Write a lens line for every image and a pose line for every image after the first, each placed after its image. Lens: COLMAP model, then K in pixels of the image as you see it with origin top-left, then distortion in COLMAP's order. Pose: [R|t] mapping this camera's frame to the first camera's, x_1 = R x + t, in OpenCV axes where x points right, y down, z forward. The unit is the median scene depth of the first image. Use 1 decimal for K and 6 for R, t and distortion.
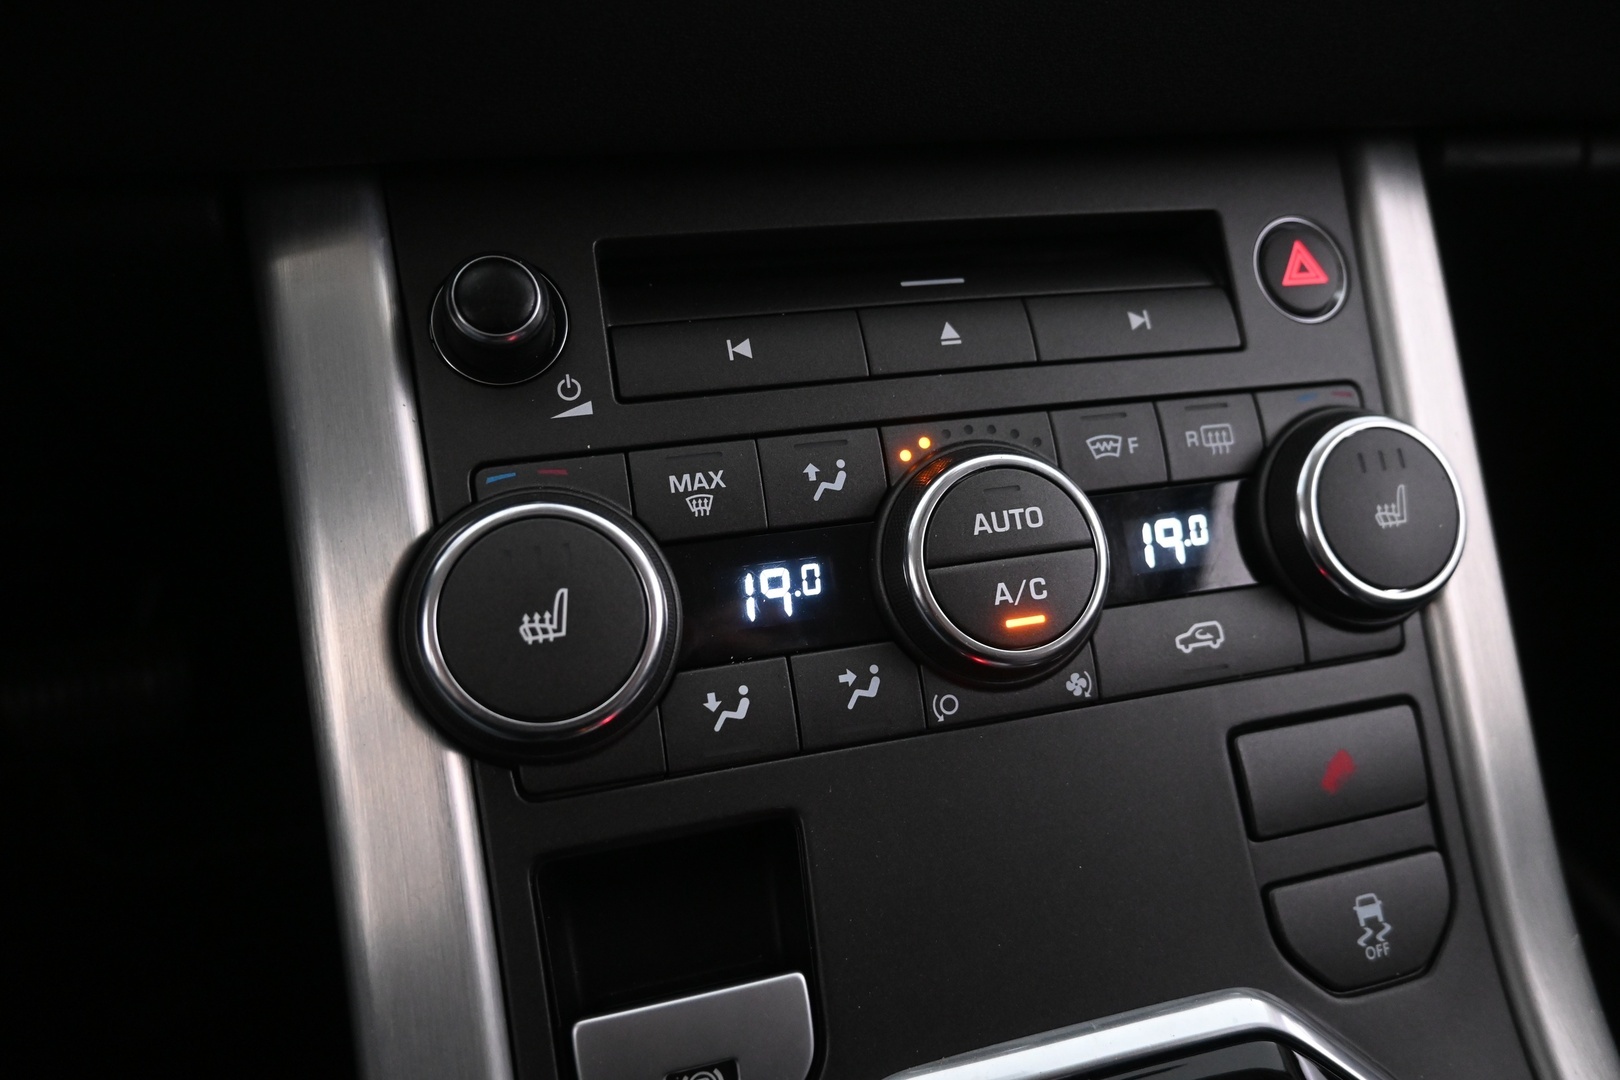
lens RADIAL K [[1117.9, 0, 810.0], [0, 1117.9, 540.0], [0, 0, 1]] dist [0.000805, -0.000085]
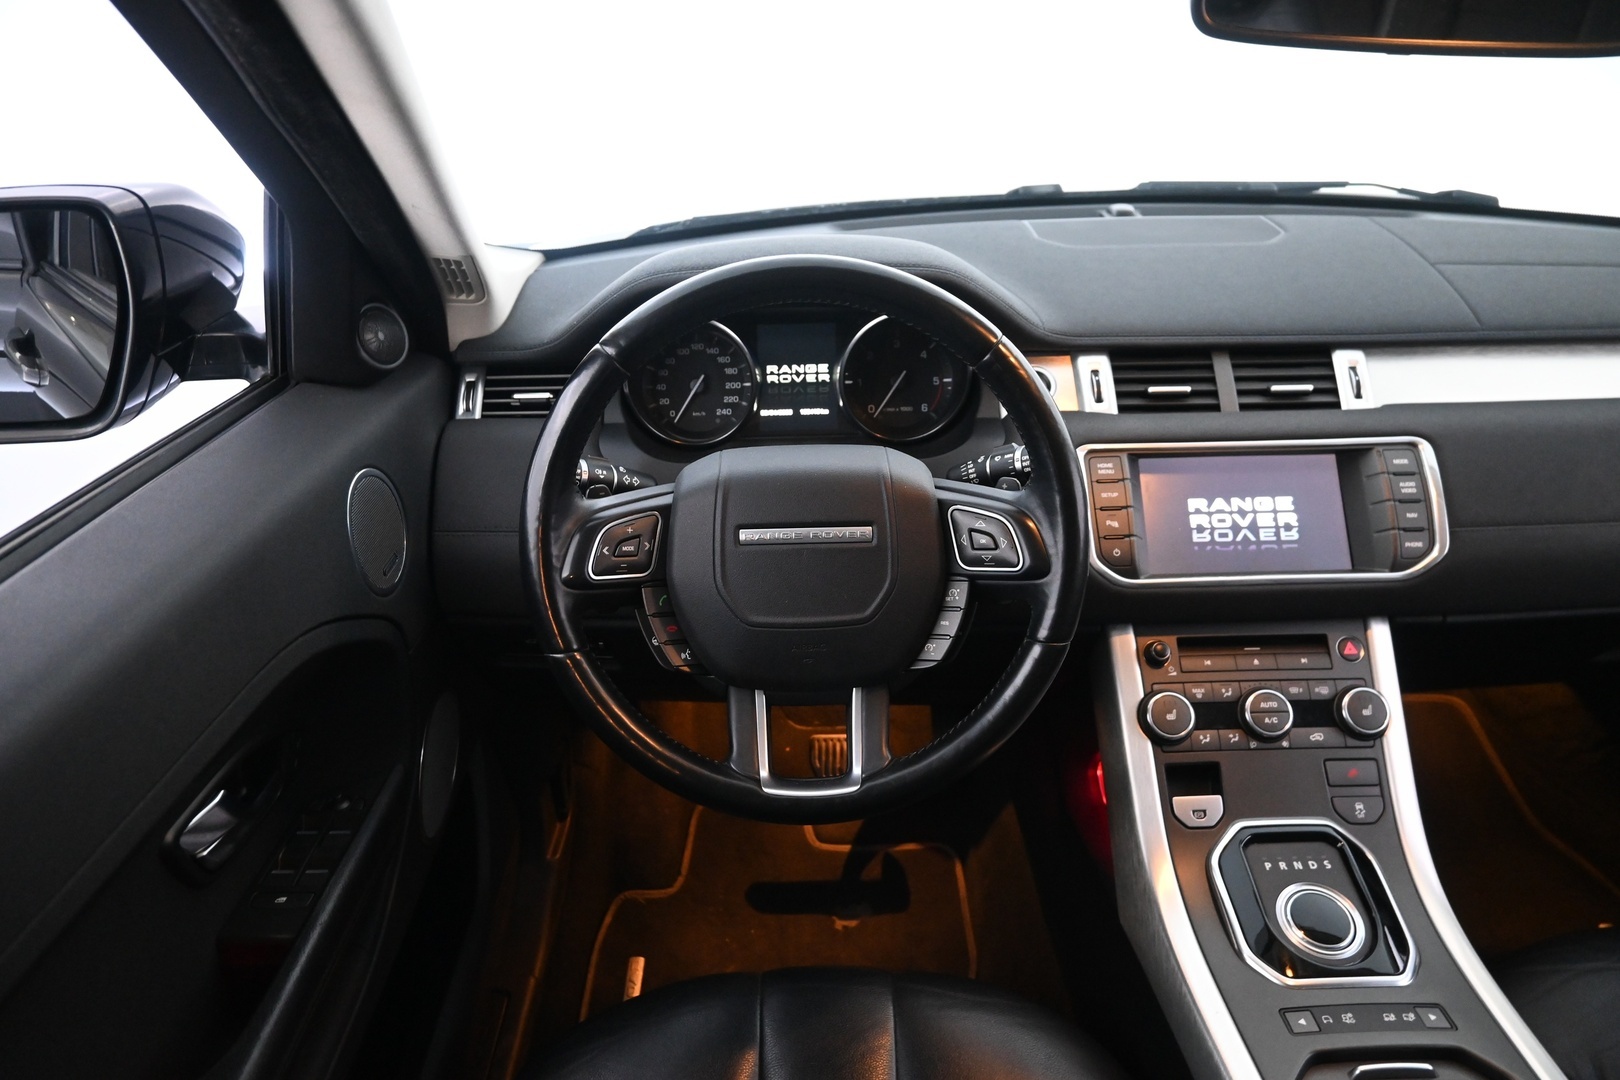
lens RADIAL K [[1117.9, 0, 810.0], [0, 1117.9, 540.0], [0, 0, 1]] dist [0.000805, -0.000085]
pose [[0.970571, 0.050421, -0.235478, -0.581043], [-0.091182, 0.981974, -0.165566, 0.240384], [0.222885, 0.182165, 0.957673, -3.787641]]
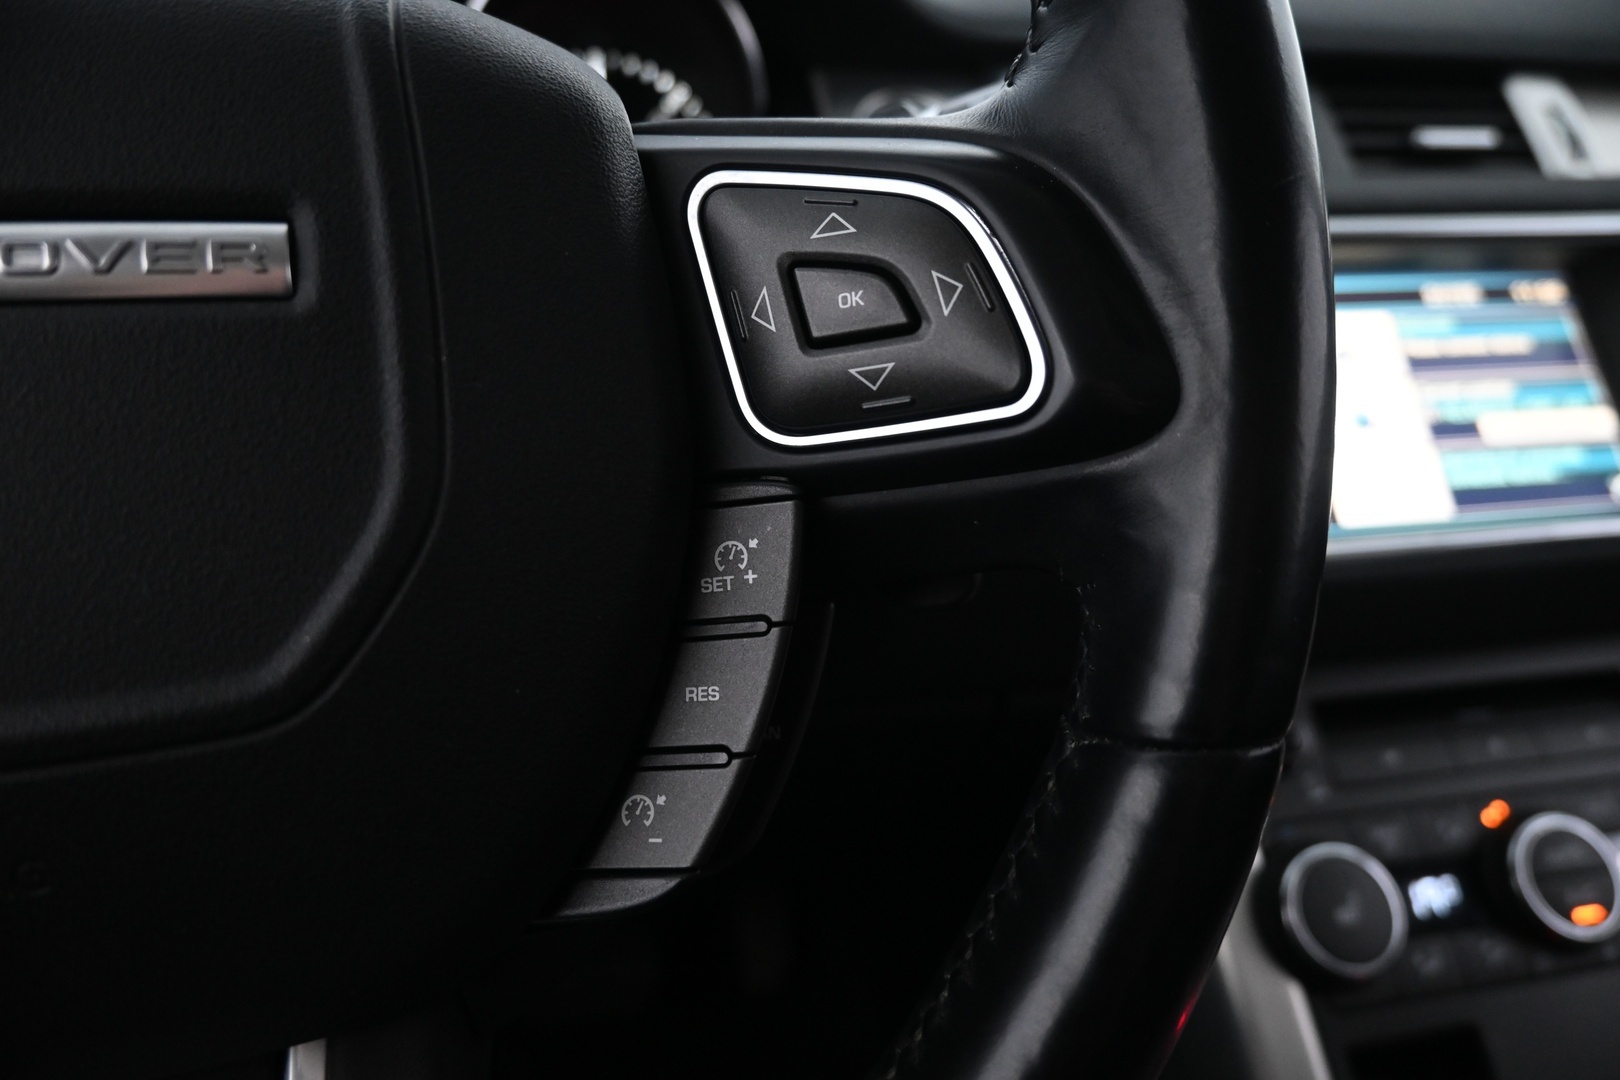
lens RADIAL K [[1117.9, 0, 810.0], [0, 1117.9, 540.0], [0, 0, 1]] dist [0.000805, -0.000085]
pose [[0.996257, -0.022486, -0.083463, -0.852175], [-0.000177, 0.965039, -0.262105, -0.032718], [0.086439, 0.261139, 0.961423, -0.948855]]
